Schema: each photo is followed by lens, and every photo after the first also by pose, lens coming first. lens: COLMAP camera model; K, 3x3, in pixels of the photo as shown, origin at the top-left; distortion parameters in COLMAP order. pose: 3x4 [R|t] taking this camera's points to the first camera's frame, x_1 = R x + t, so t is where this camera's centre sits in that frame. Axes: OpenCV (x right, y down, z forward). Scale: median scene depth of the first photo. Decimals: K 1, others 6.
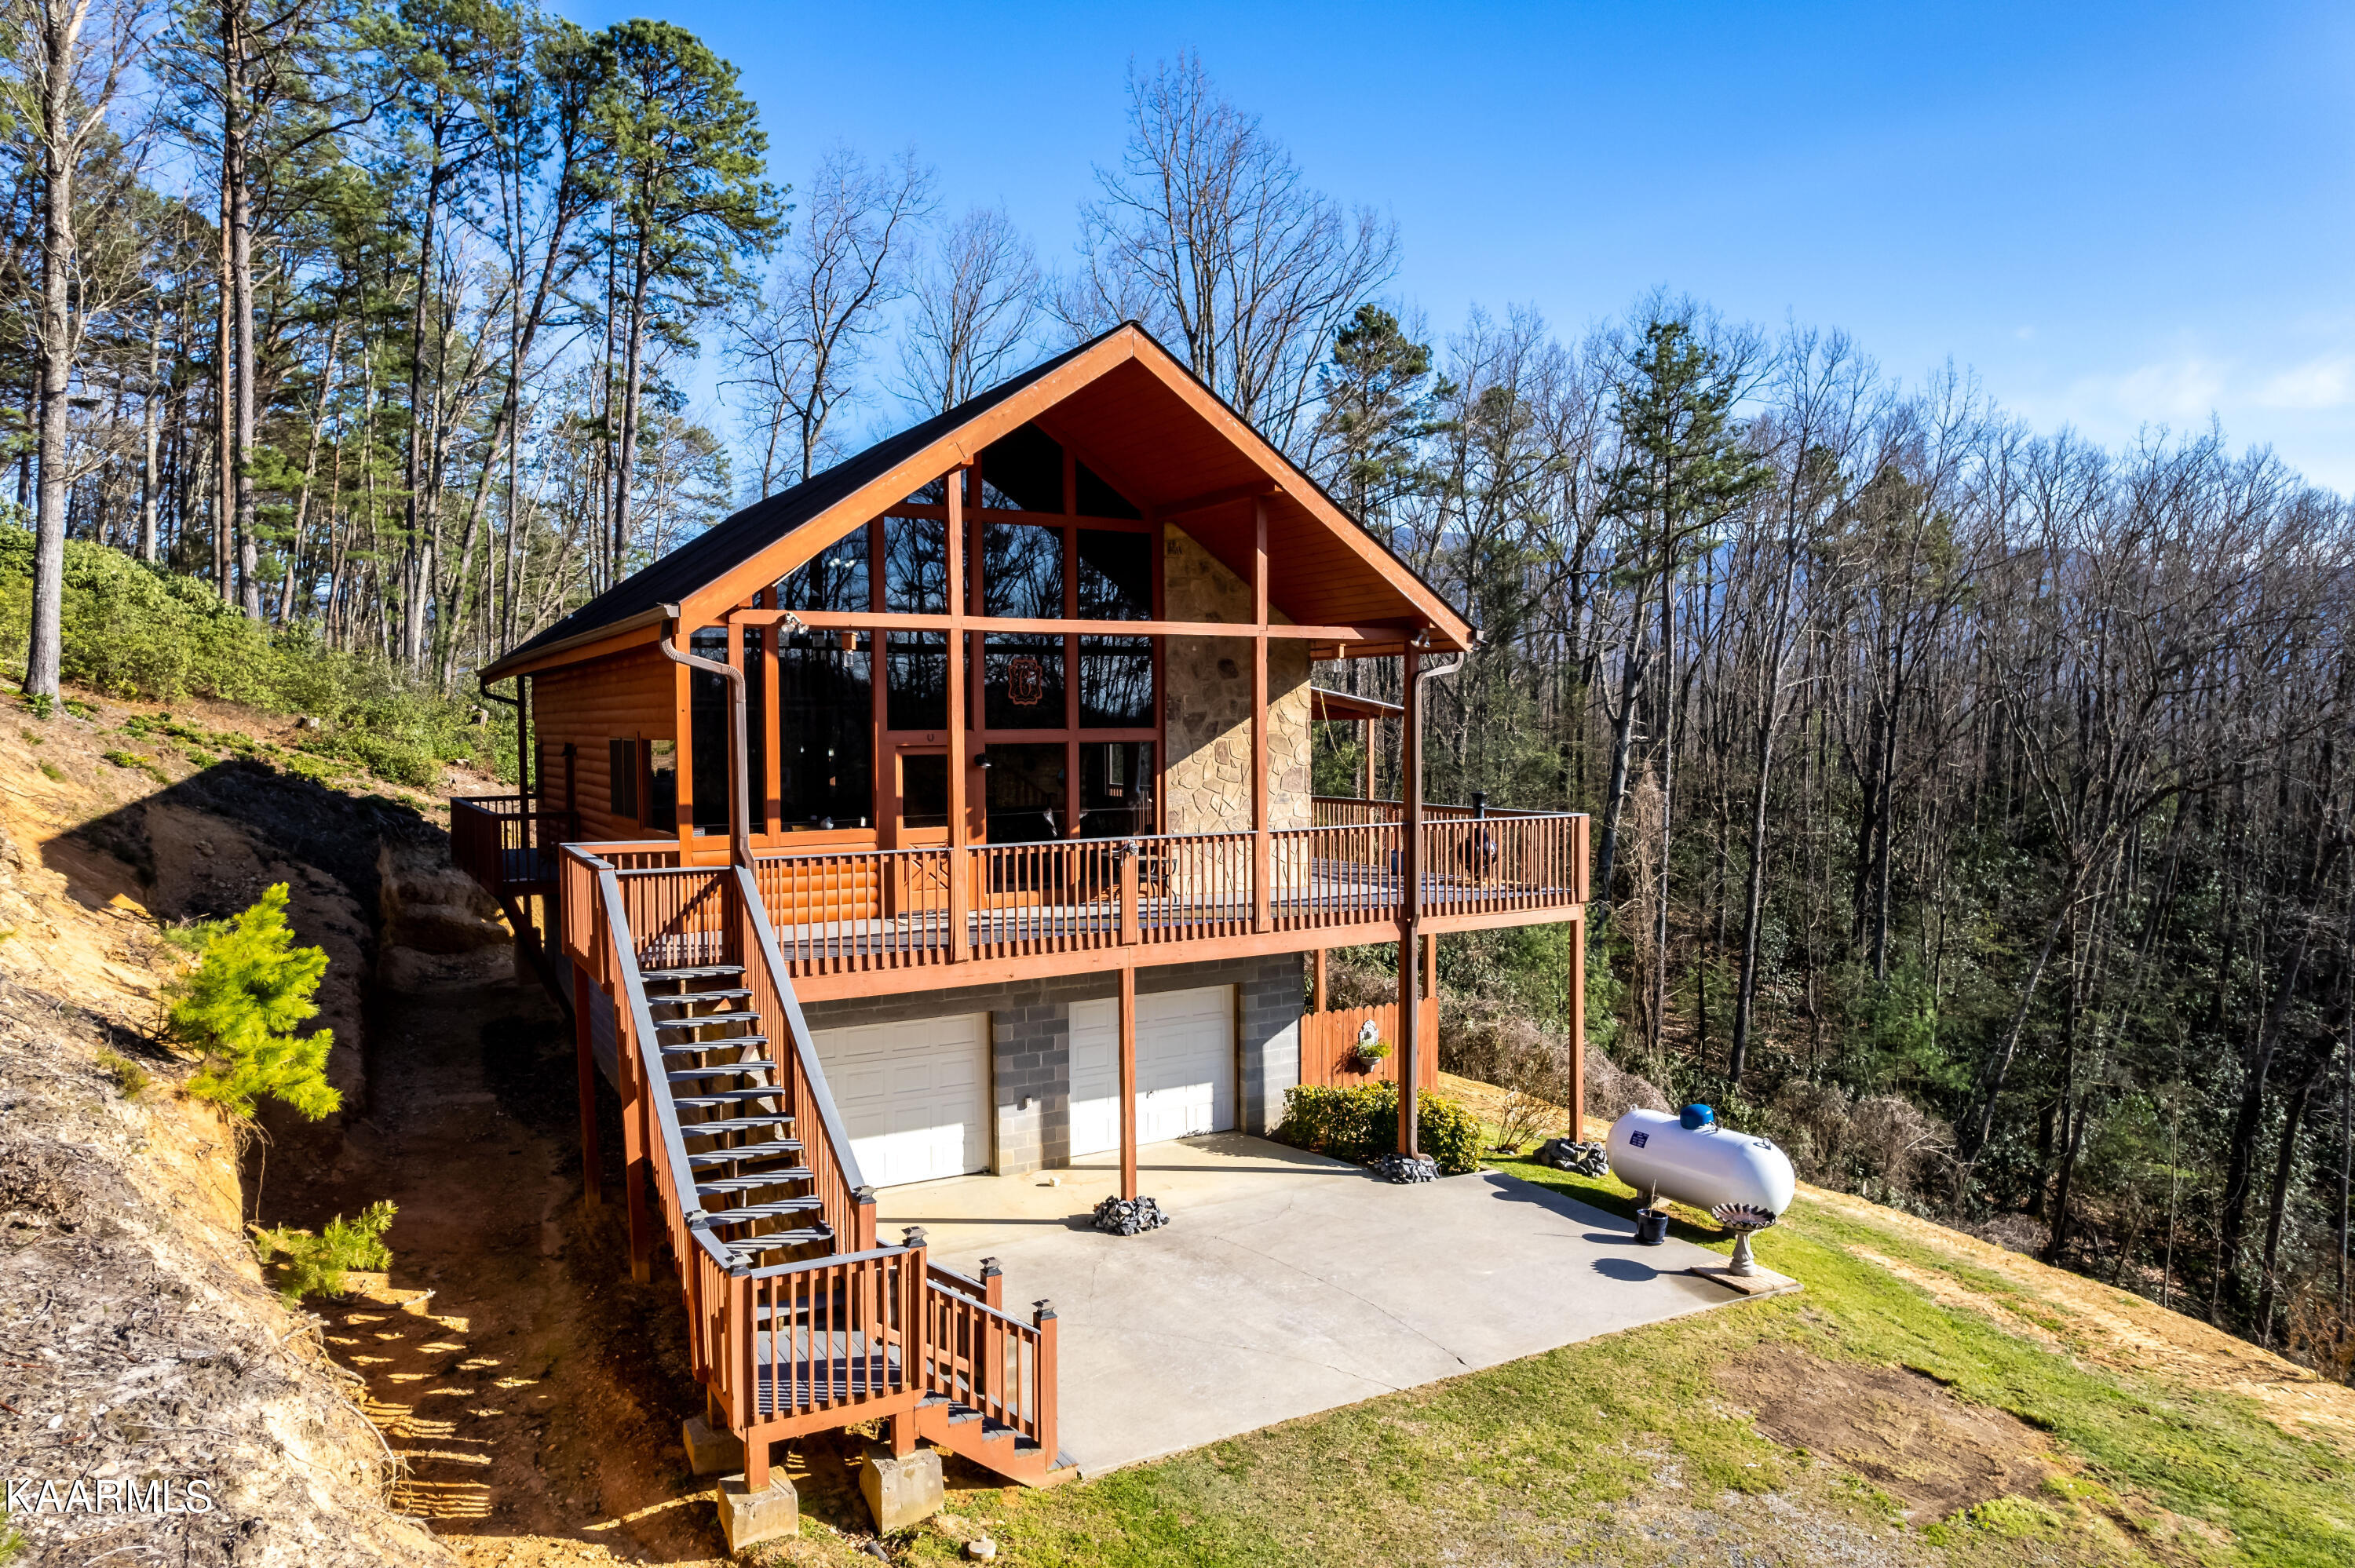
lens RADIAL K [[1484.3, 0, 1177.5], [0, 1484.3, 784.0], [0, 0, 1]] dist [-0.049616, 0.034199]
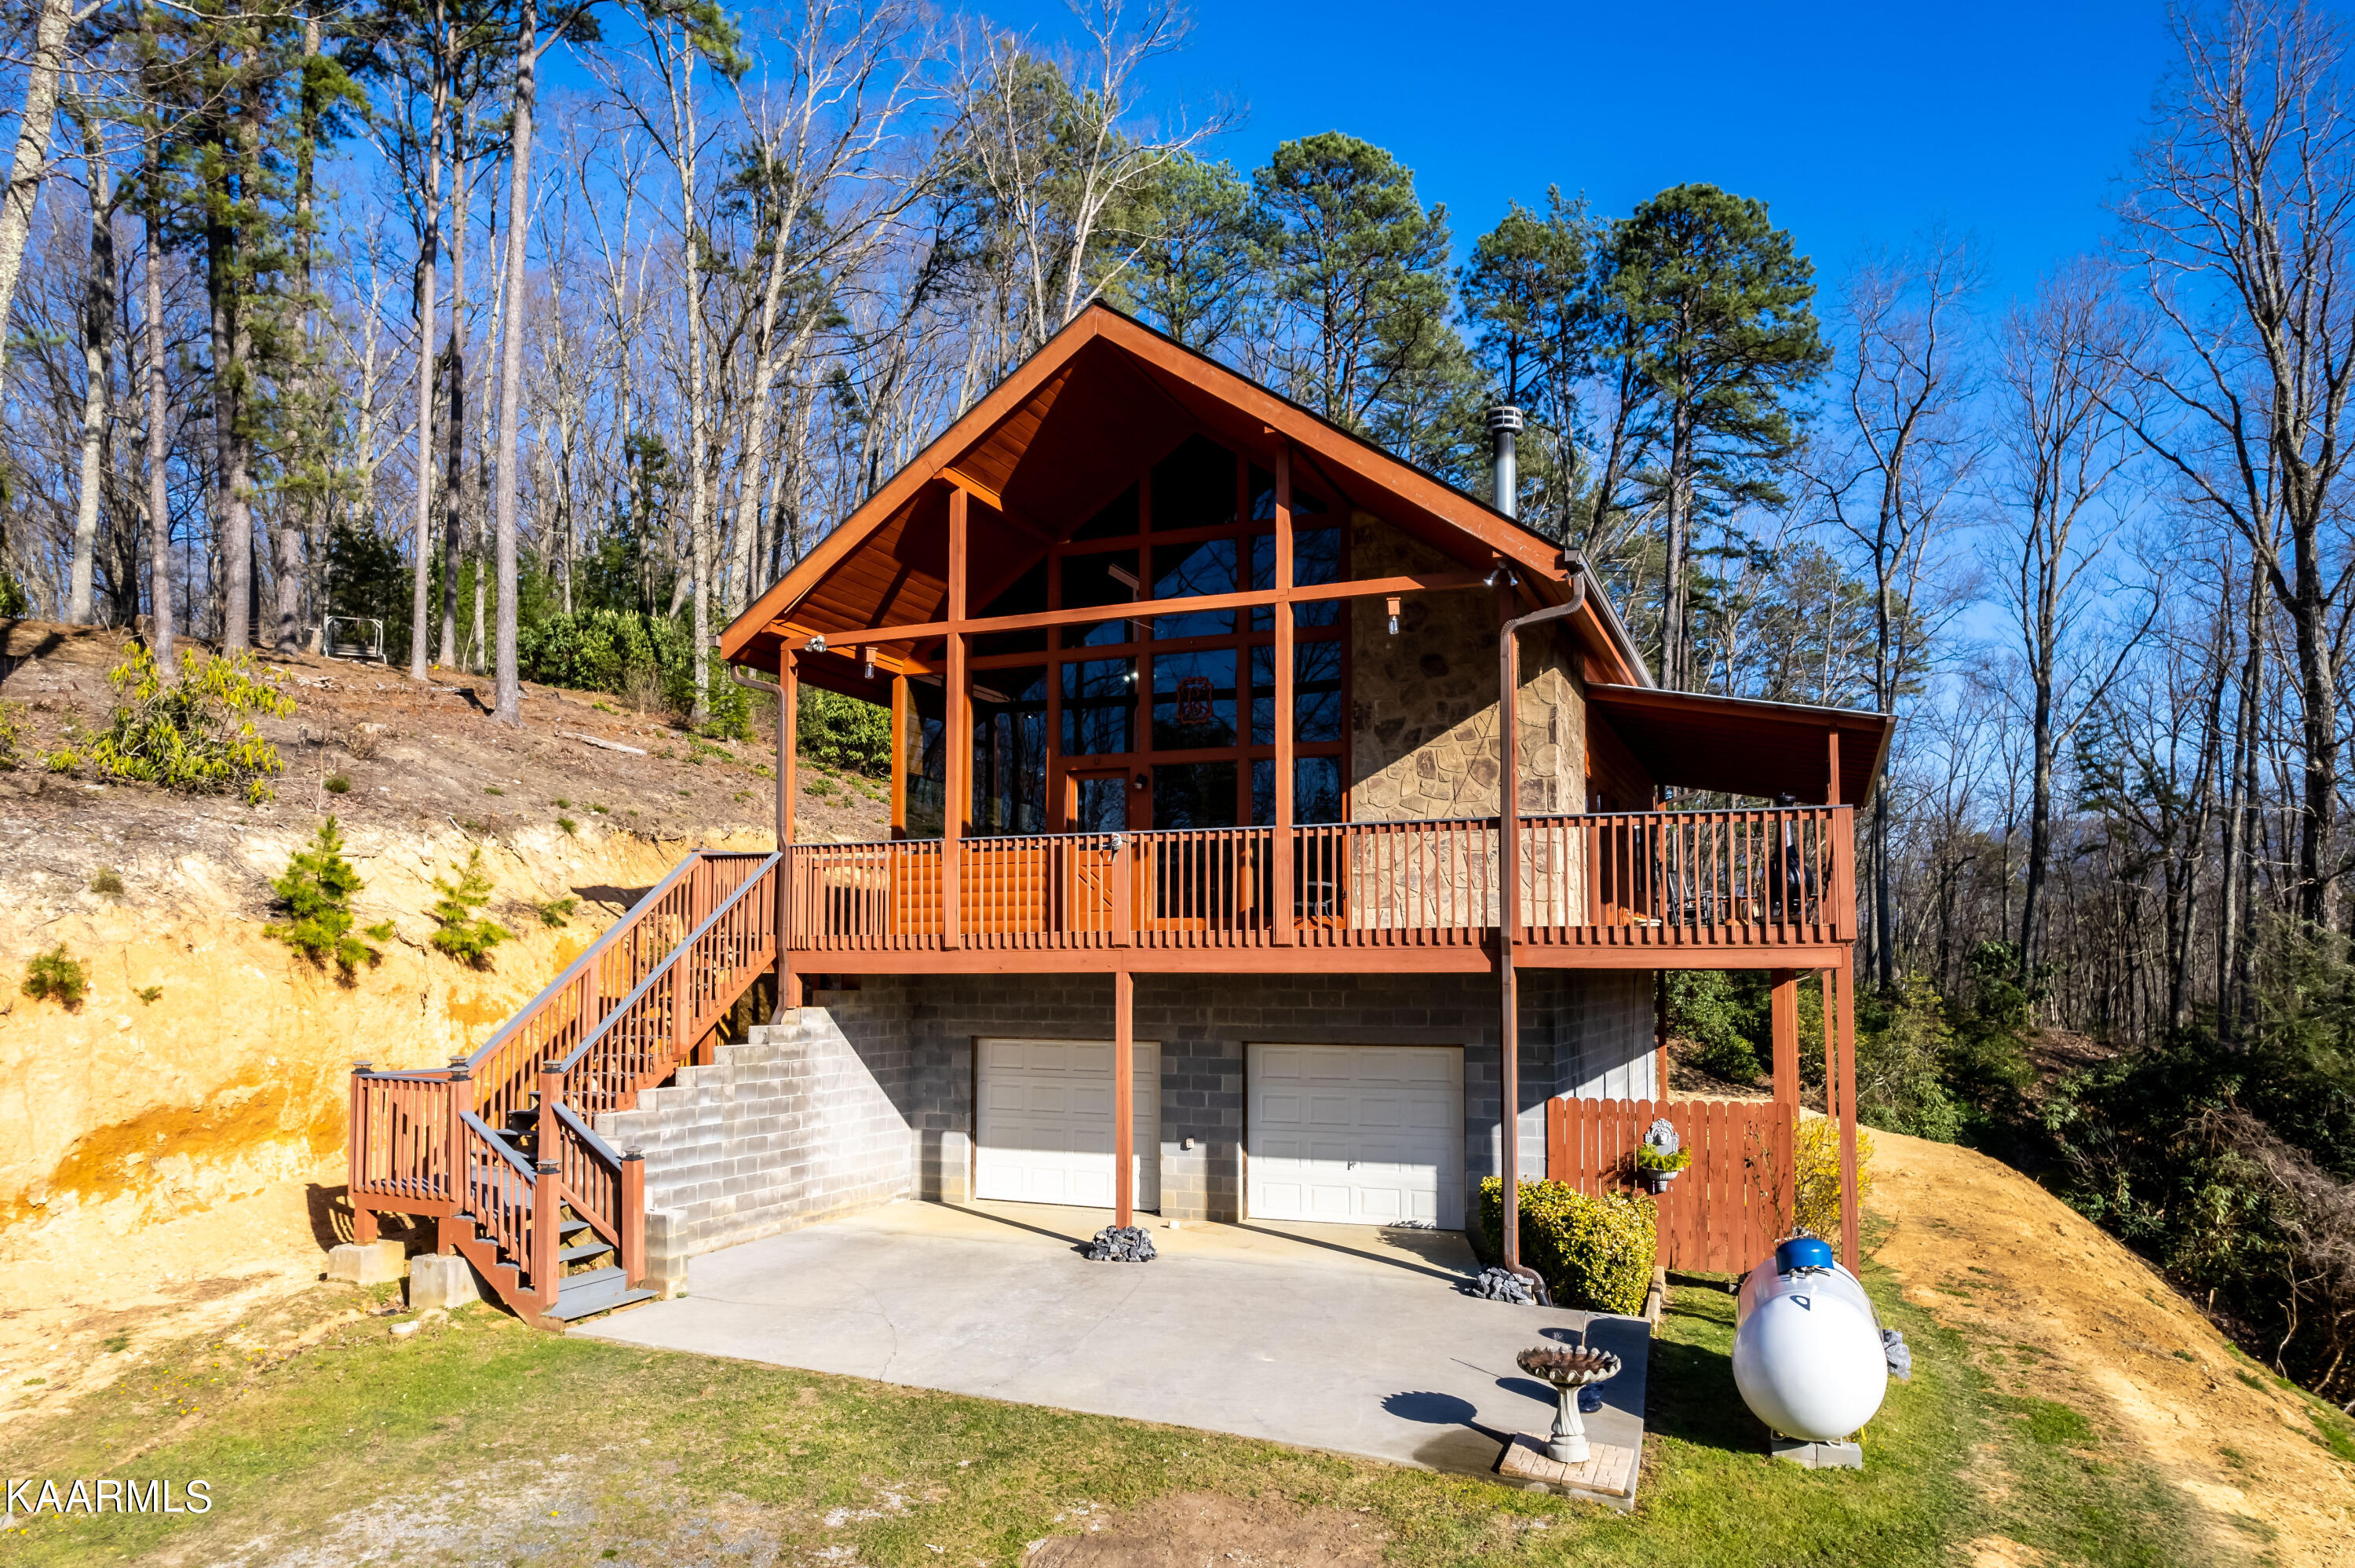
lens RADIAL K [[1528.0, 0, 1183.5], [0, 1528.0, 892.4], [0, 0, 1]] dist [-0.060689, 0.035242]
pose [[0.615954, -0.029679, -0.787223, 0.661923], [-0.038194, 0.996990, -0.067472, 0.121785], [0.786856, 0.071627, 0.612966, 0.391255]]
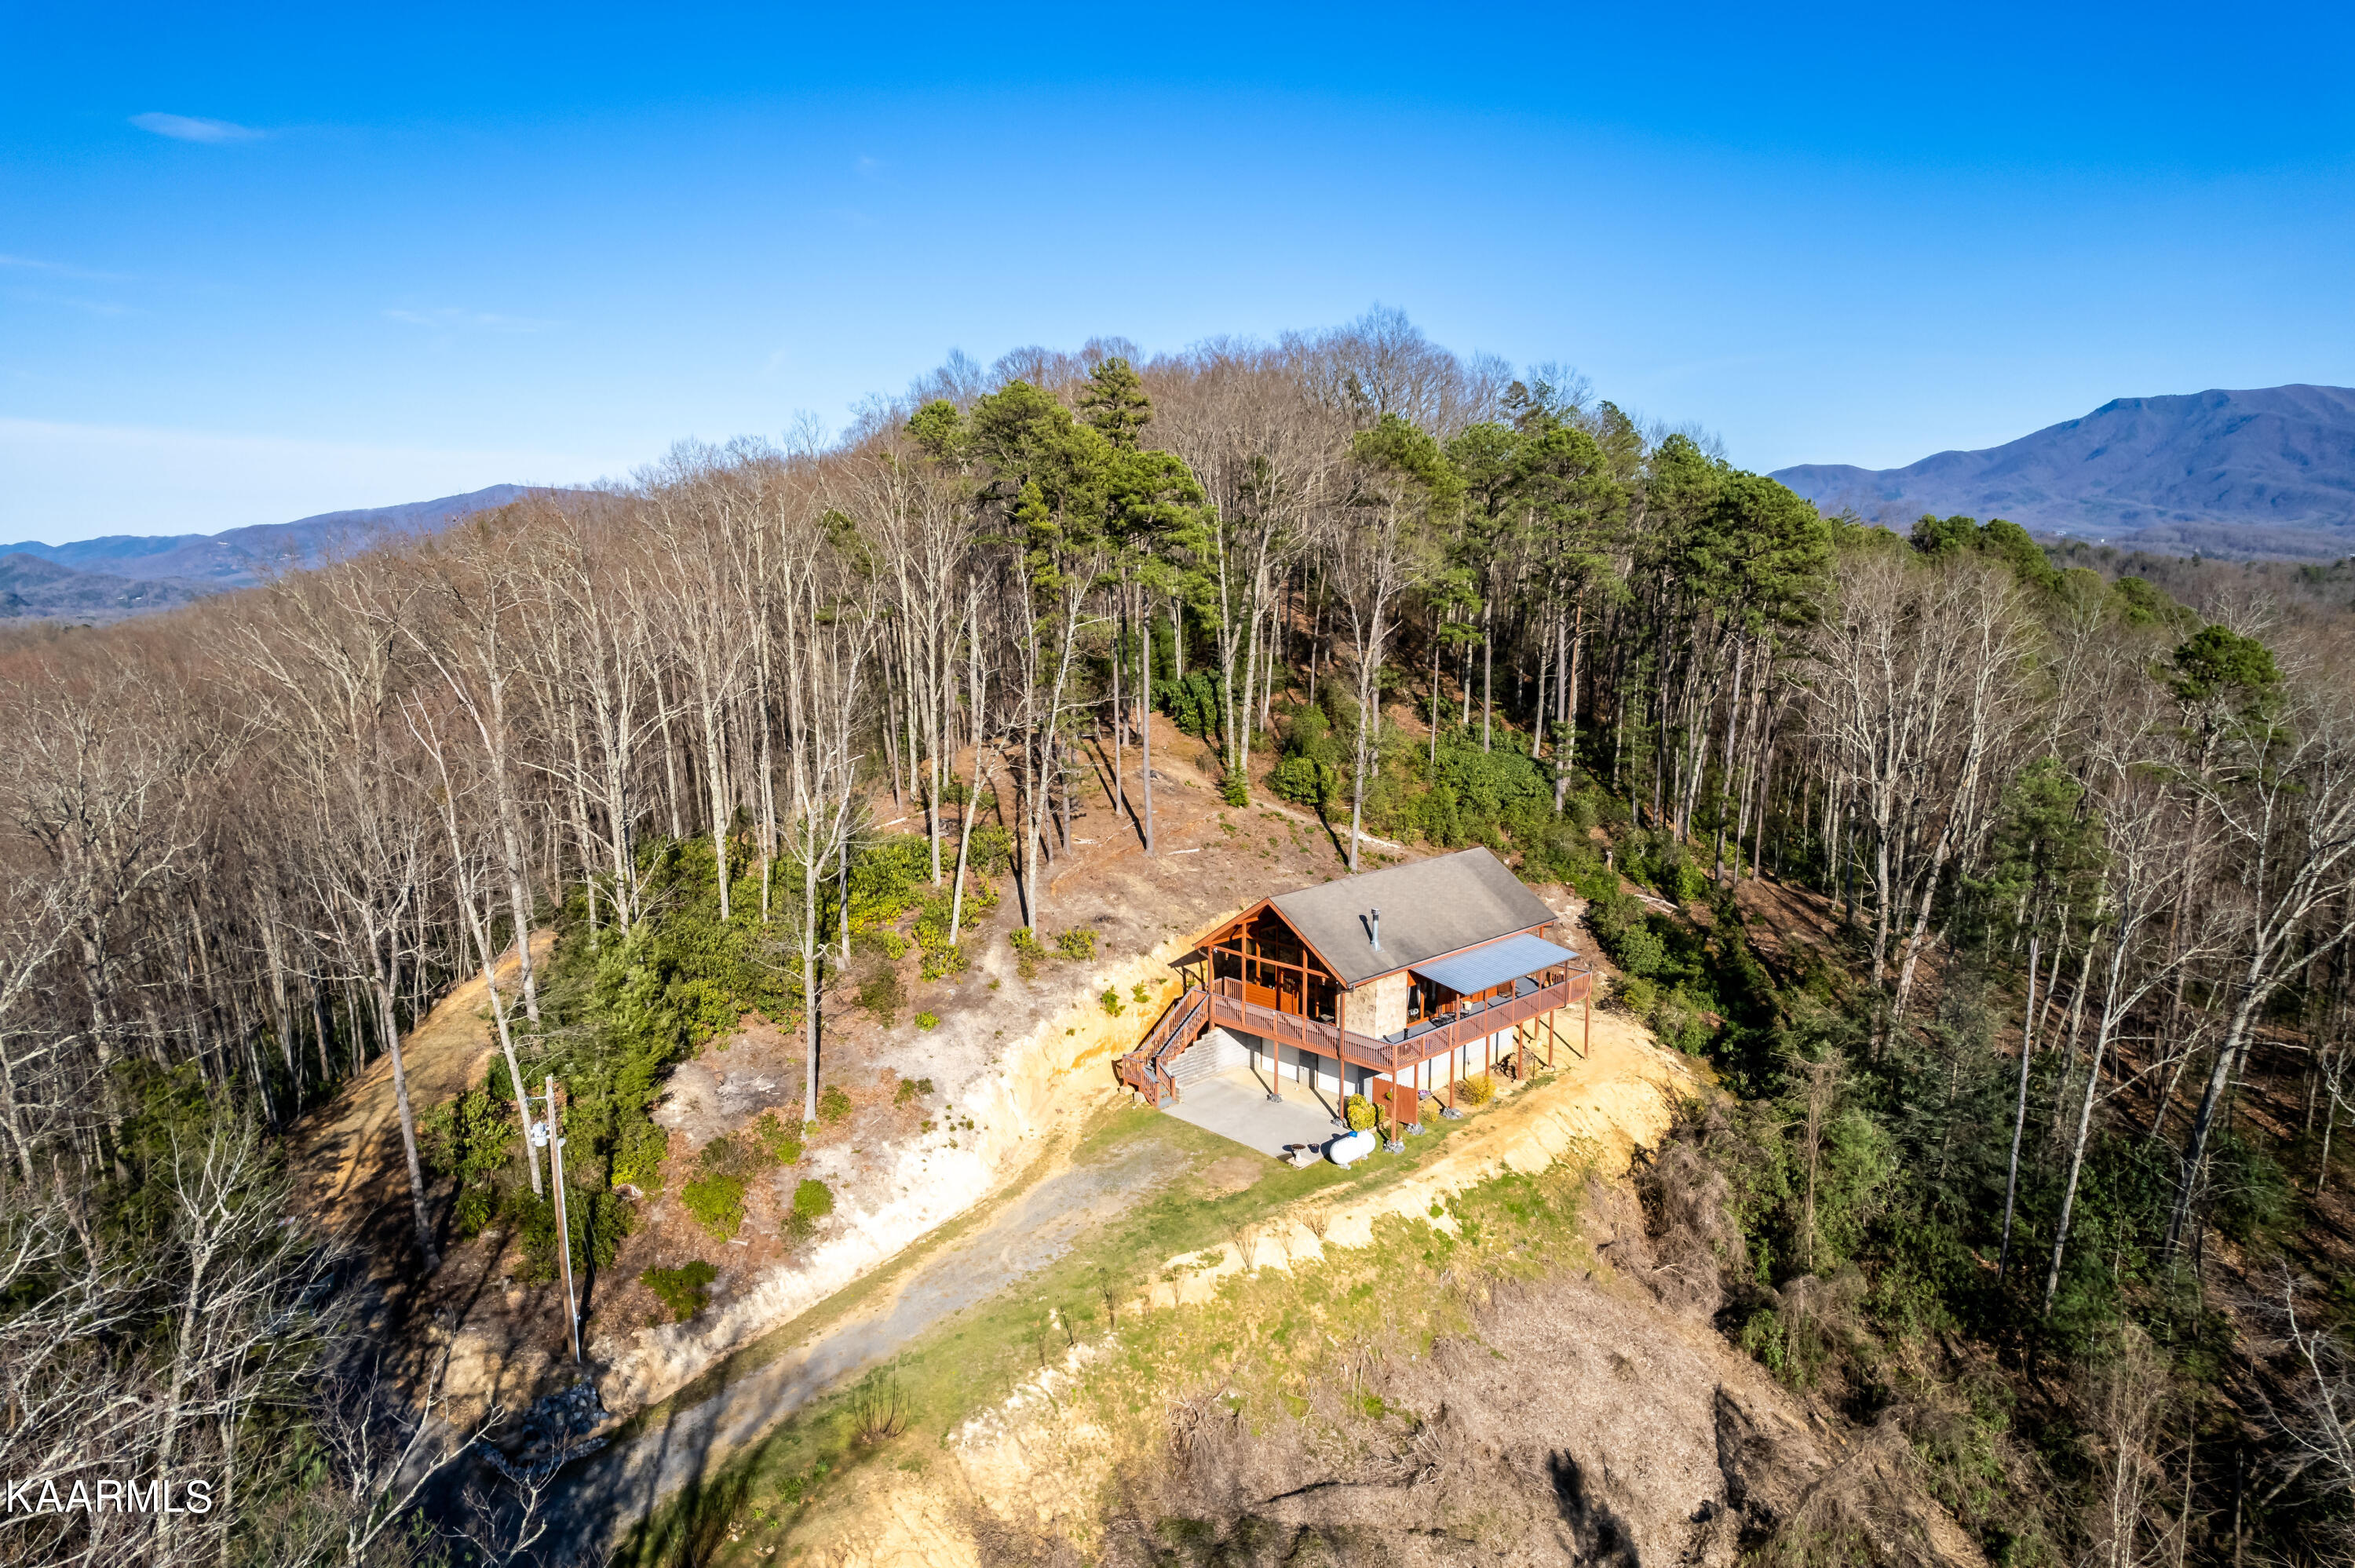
lens RADIAL K [[1484.3, 0, 1177.5], [0, 1484.3, 784.0], [0, 0, 1]] dist [-0.049616, 0.034199]
pose [[0.255001, 0.146859, -0.955723, 3.389499], [-0.037188, 0.989157, 0.142075, -1.054306], [0.966225, -0.000687, 0.257697, -0.313577]]
